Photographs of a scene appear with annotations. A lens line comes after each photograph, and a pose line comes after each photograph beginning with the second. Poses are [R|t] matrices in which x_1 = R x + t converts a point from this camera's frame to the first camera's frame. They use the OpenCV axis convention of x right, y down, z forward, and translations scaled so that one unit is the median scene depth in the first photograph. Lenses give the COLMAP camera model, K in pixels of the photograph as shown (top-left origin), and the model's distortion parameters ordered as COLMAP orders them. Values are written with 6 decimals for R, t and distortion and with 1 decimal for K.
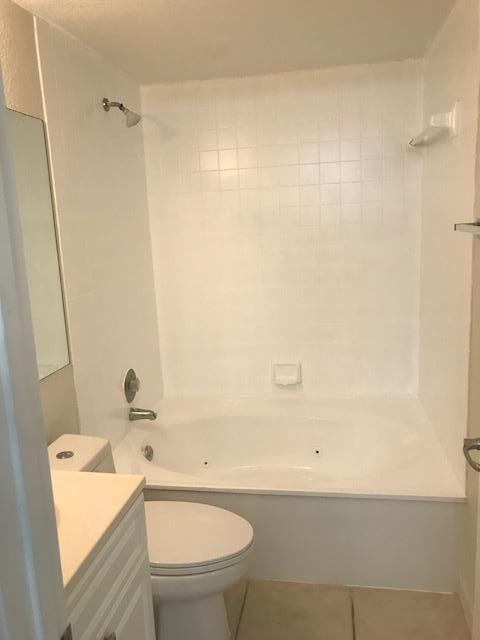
lens RADIAL K [[521.6, 0, 242.3], [0, 521.6, 319.0], [0, 0, 1]] dist [0.034413, -0.028570]
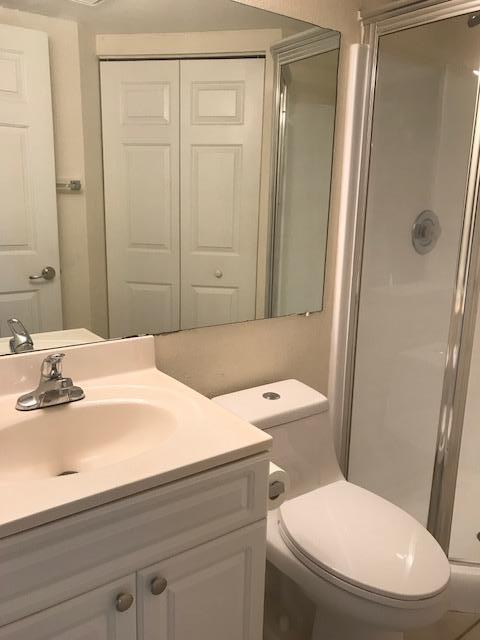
lens RADIAL K [[521.6, 0, 237.5], [0, 521.6, 319.7], [0, 0, 1]] dist [0.034413, -0.028570]
pose [[0.718390, 0.227945, -0.657234, 0.151931], [-0.193427, 0.972986, 0.126030, 0.010191], [0.668208, 0.036588, 0.743074, 0.174680]]
